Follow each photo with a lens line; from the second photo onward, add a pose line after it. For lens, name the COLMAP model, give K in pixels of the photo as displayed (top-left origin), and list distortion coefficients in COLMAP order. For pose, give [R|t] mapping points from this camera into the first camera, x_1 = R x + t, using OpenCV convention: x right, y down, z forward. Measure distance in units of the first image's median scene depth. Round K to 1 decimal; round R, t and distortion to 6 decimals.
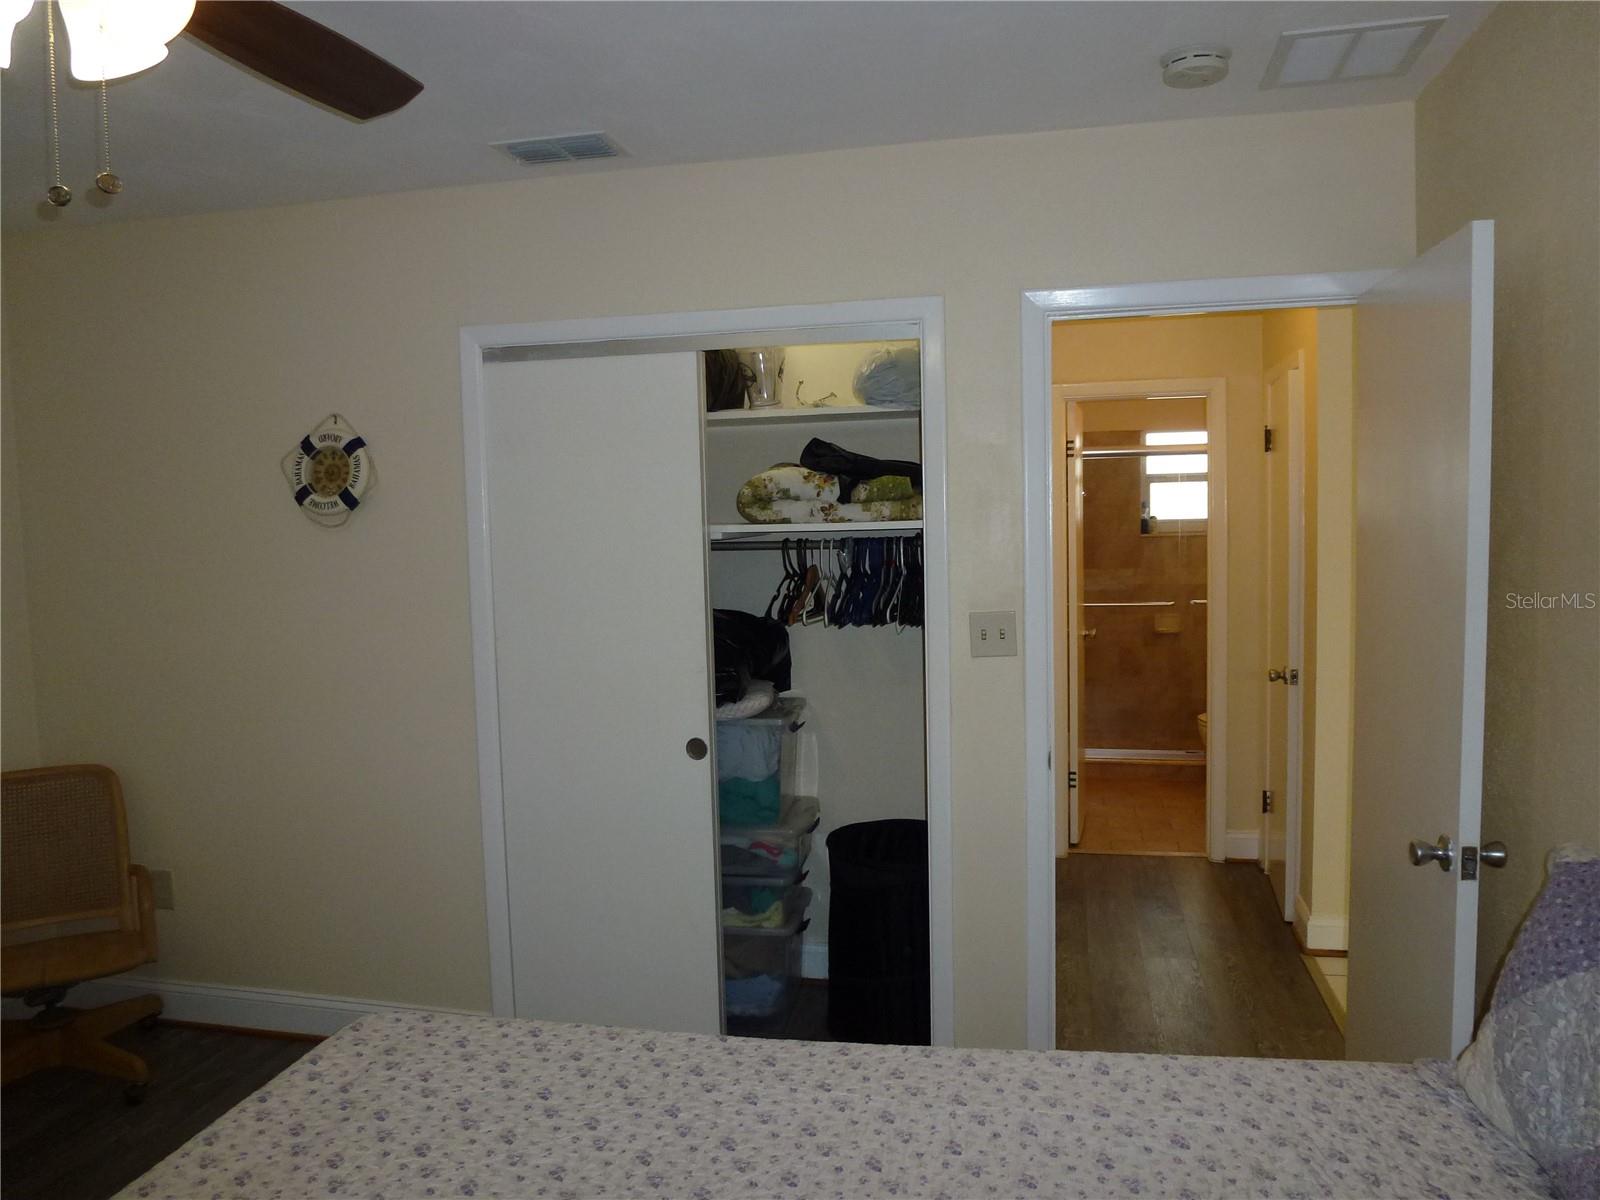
lens RADIAL K [[1154.3, 0, 803.7], [0, 1154.3, 604.7], [0, 0, 1]] dist [-0.068646, 0.031311]
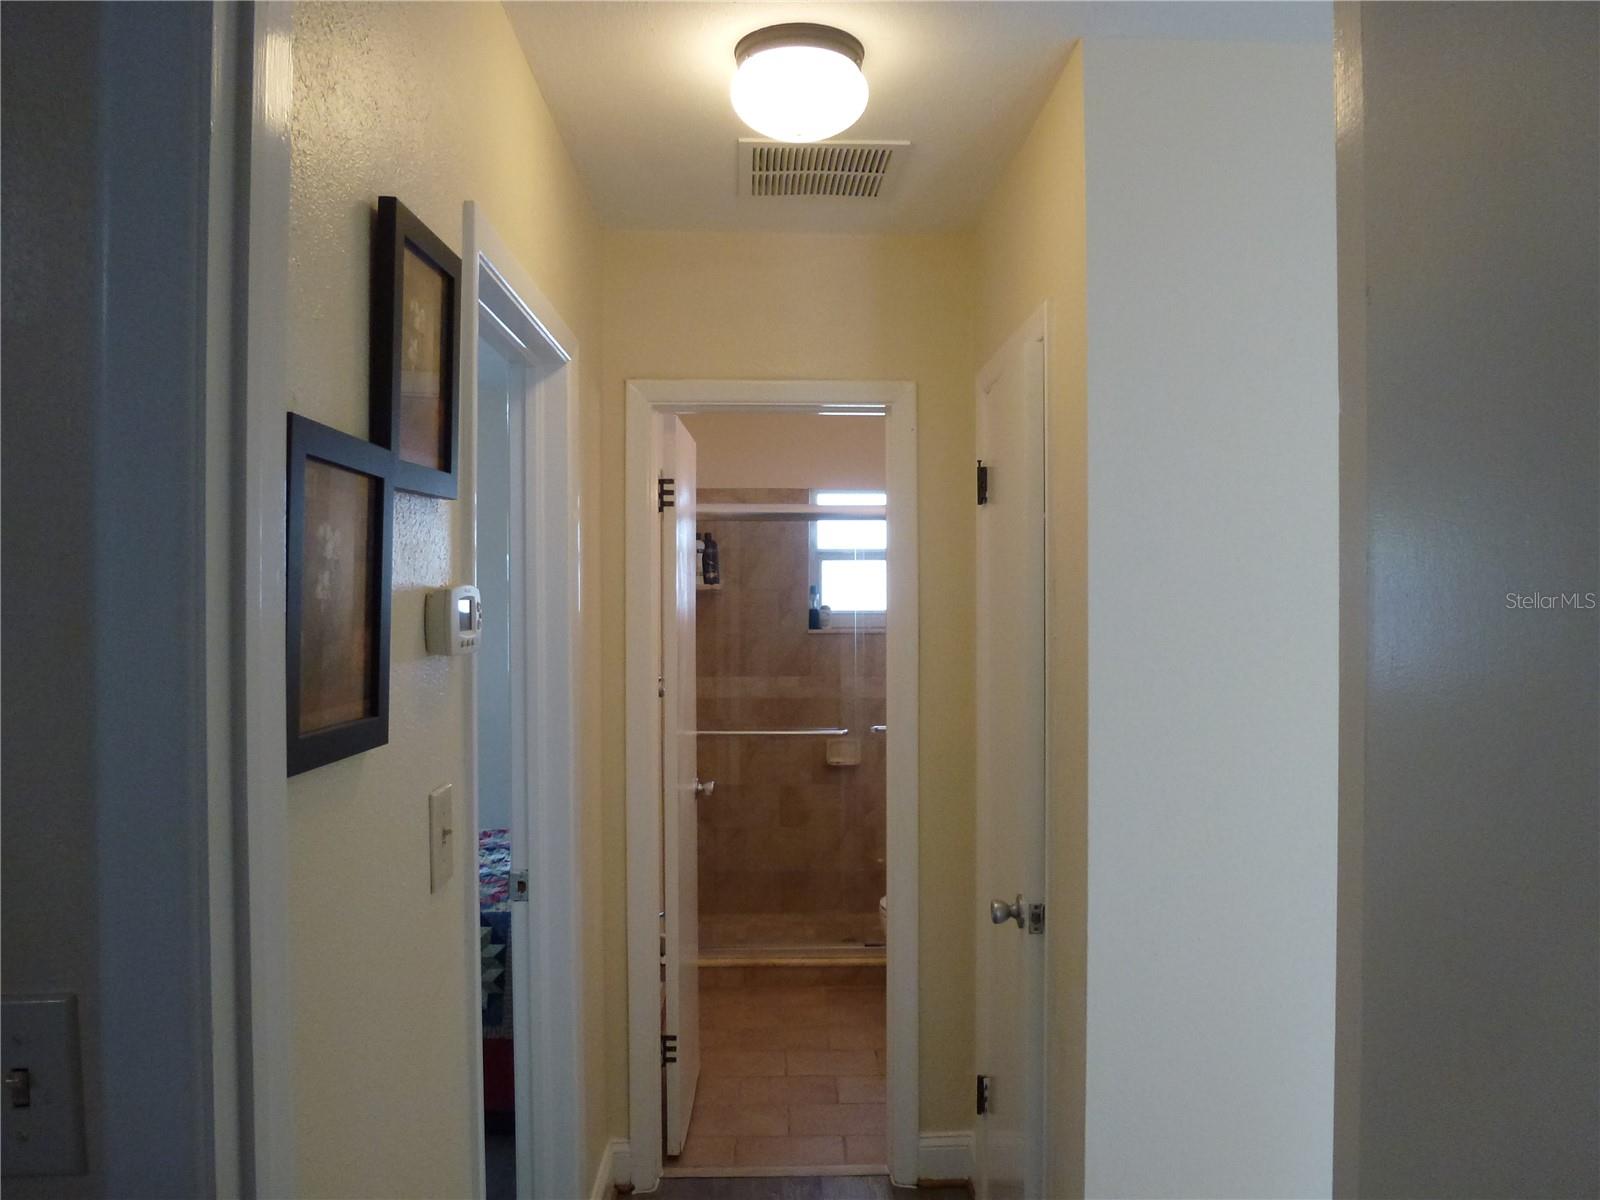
lens RADIAL K [[1154.3, 0, 800.3], [0, 1154.3, 596.5], [0, 0, 1]] dist [-0.068646, 0.031311]
pose [[0.970311, 0.022940, 0.240772, 0.151908], [-0.003825, 0.996823, -0.079559, -0.032979], [-0.241832, 0.076276, 0.967315, 0.395873]]
